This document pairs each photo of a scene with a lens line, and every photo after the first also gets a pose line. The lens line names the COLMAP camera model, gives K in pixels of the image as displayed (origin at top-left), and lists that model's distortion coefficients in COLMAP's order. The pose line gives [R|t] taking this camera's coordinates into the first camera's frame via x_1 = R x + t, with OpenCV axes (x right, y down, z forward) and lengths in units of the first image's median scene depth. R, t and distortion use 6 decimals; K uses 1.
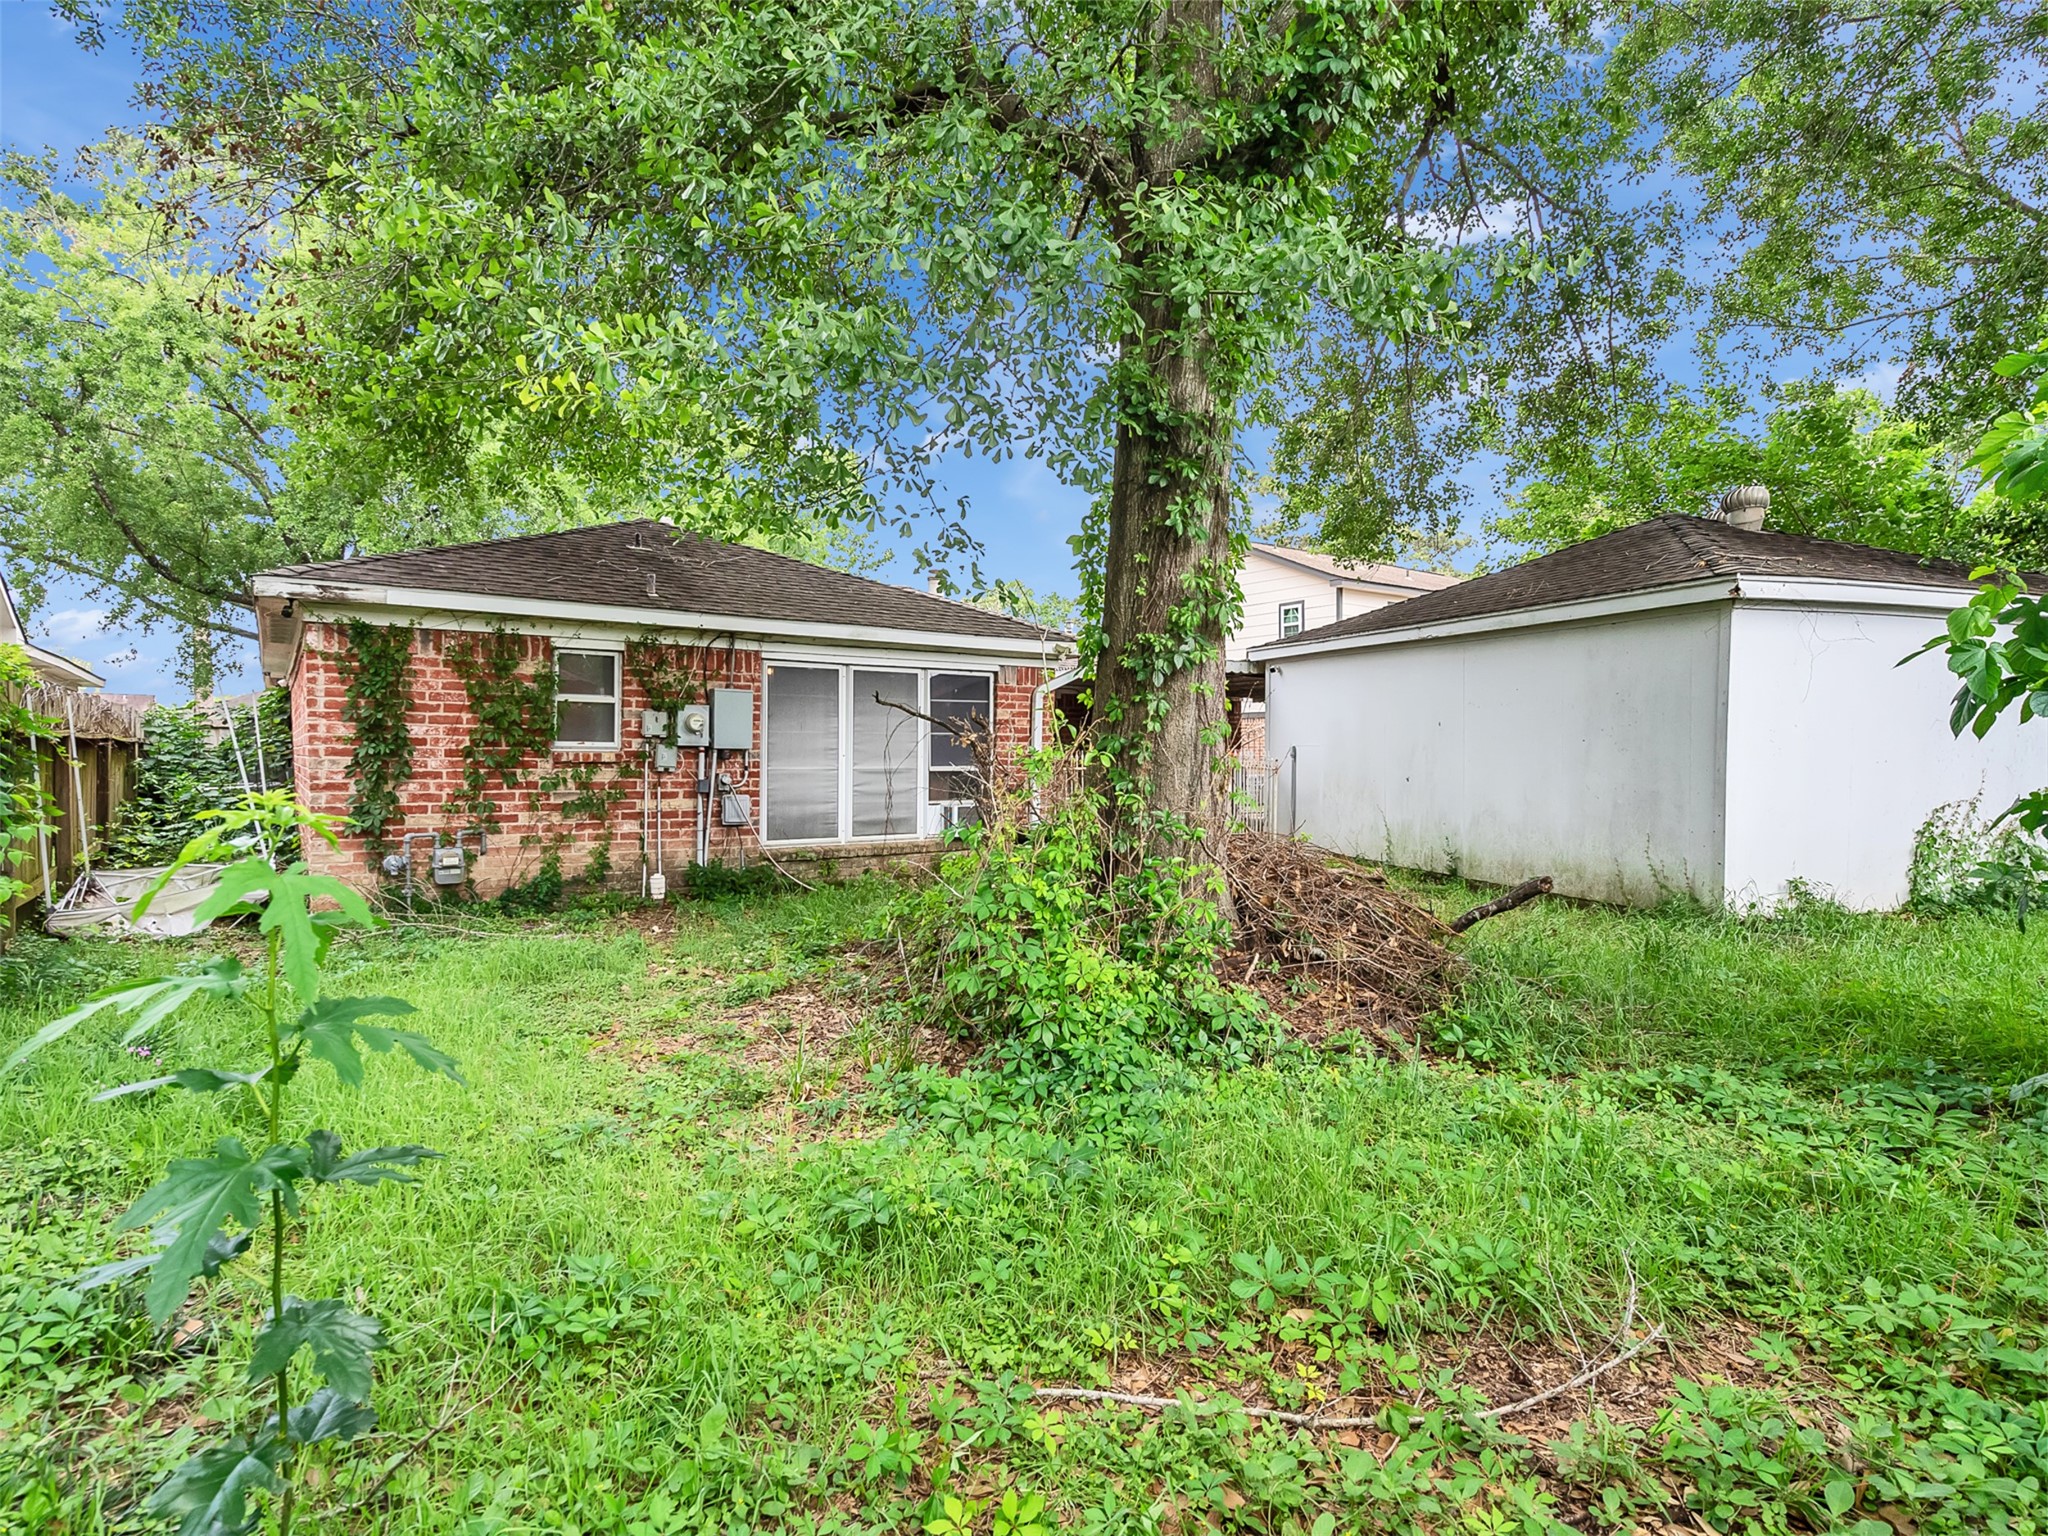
lens RADIAL K [[895.2, 0, 936.8], [0, 895.2, 757.4], [0, 0, 1]] dist [-0.001133, 0.000386]
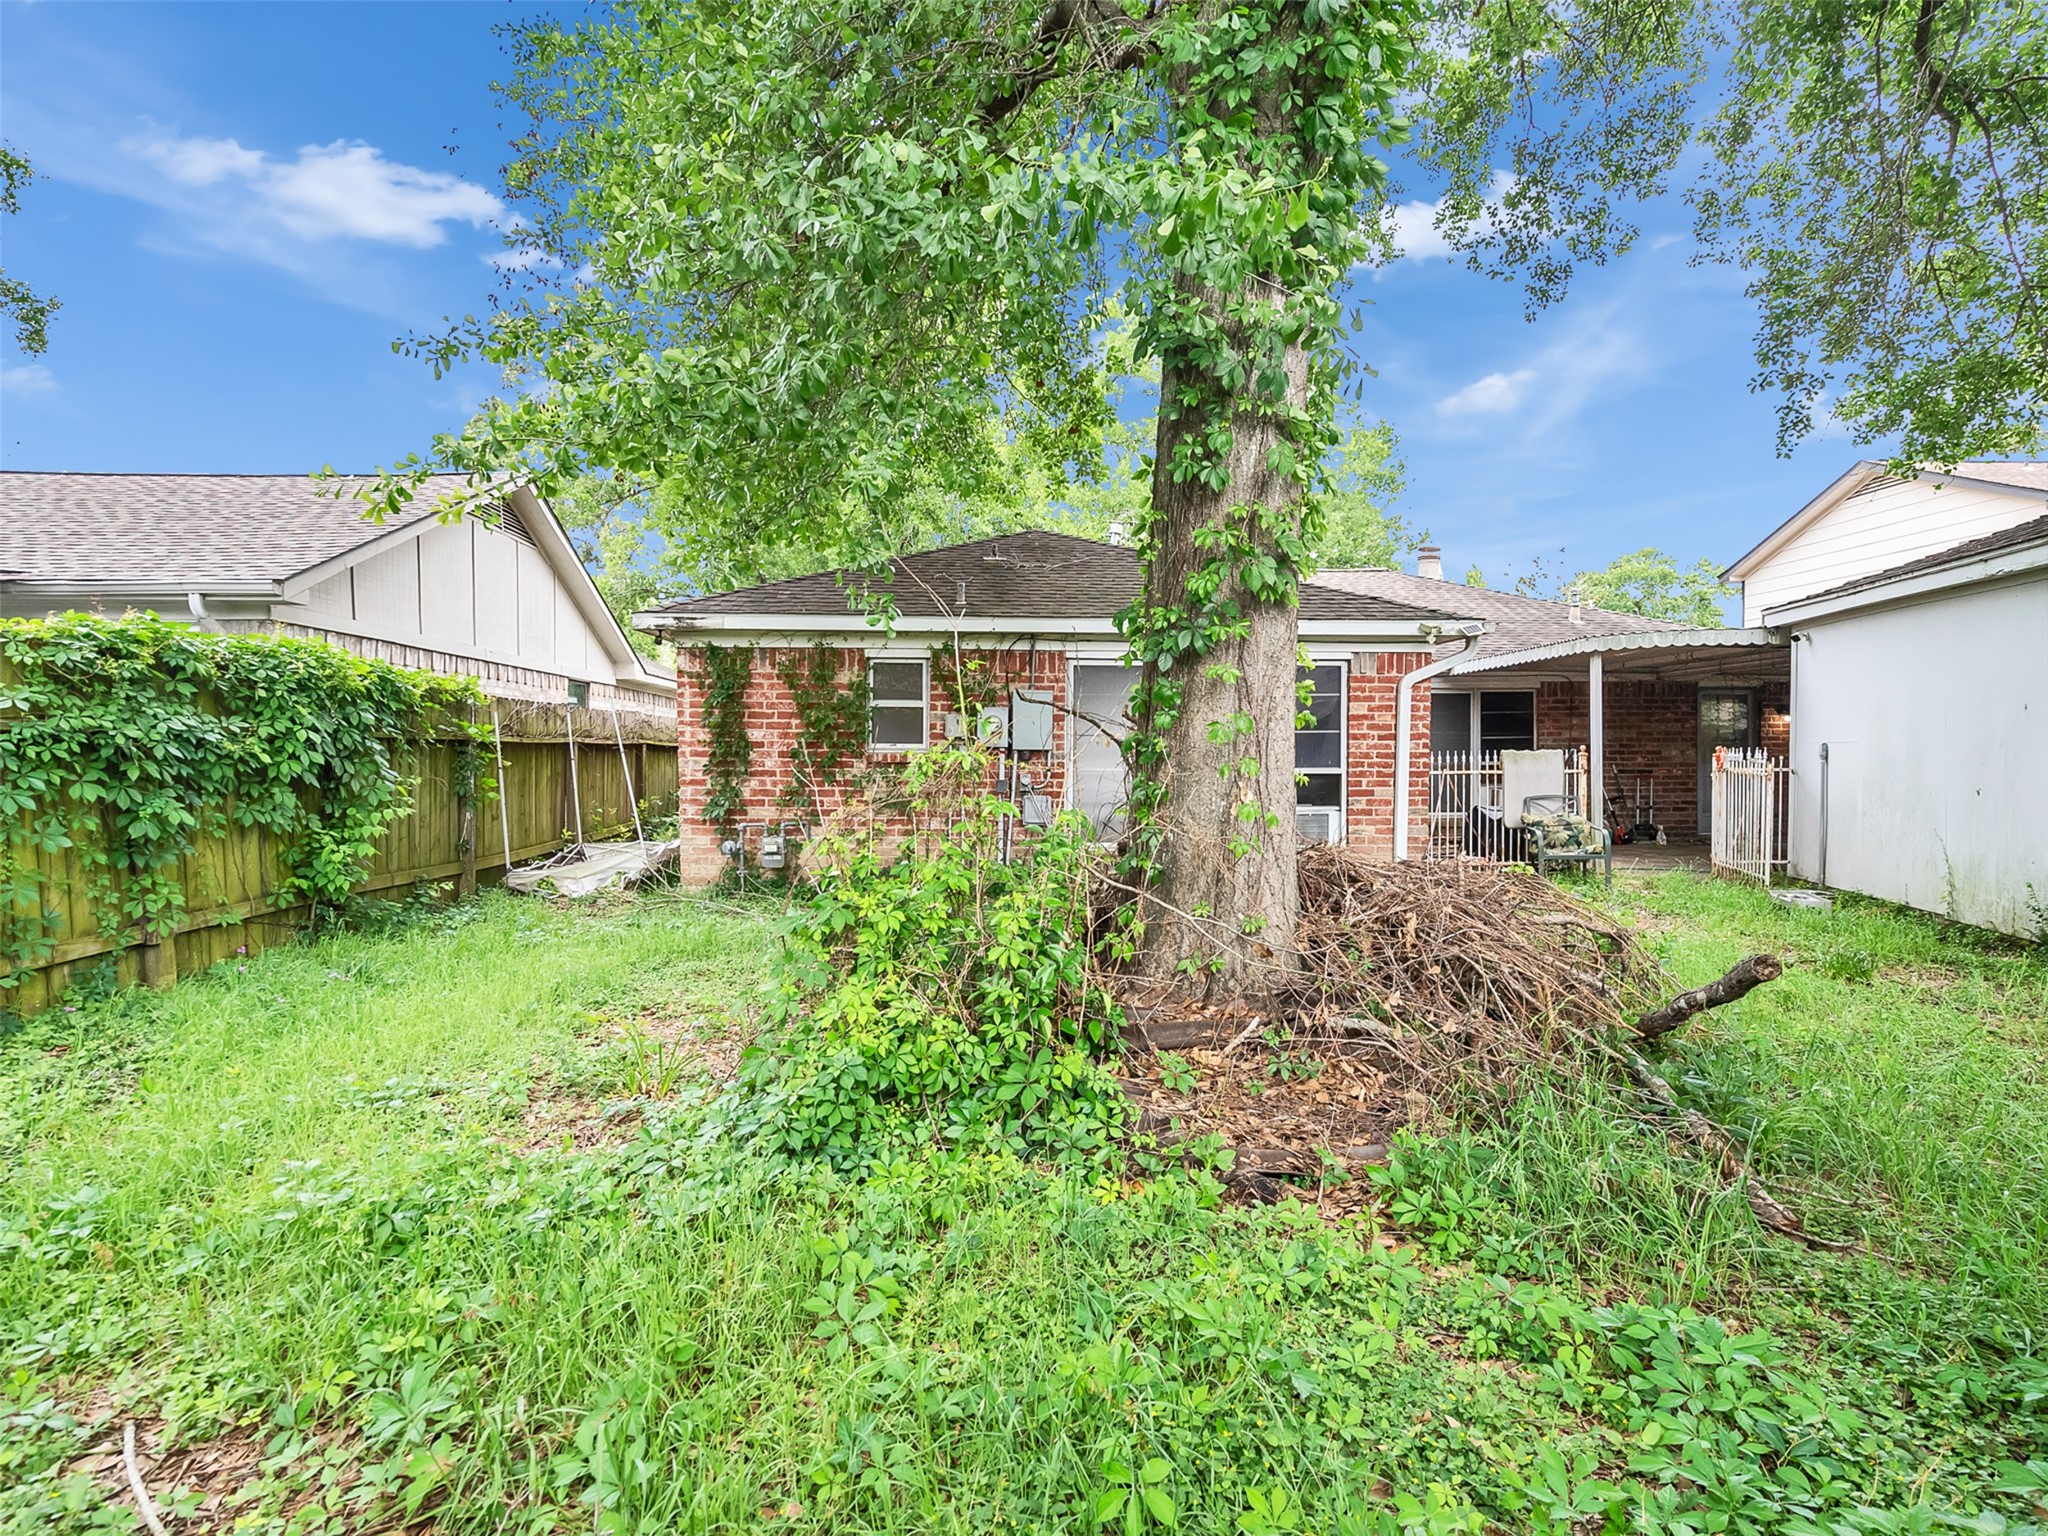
lens RADIAL K [[895.2, 0, 936.8], [0, 895.2, 757.4], [0, 0, 1]] dist [-0.001133, 0.000386]
pose [[0.888038, 0.000436, -0.459770, 0.151899], [-0.000589, 1.000000, -0.000188, -0.000720], [0.459769, 0.000438, 0.888038, 0.063923]]
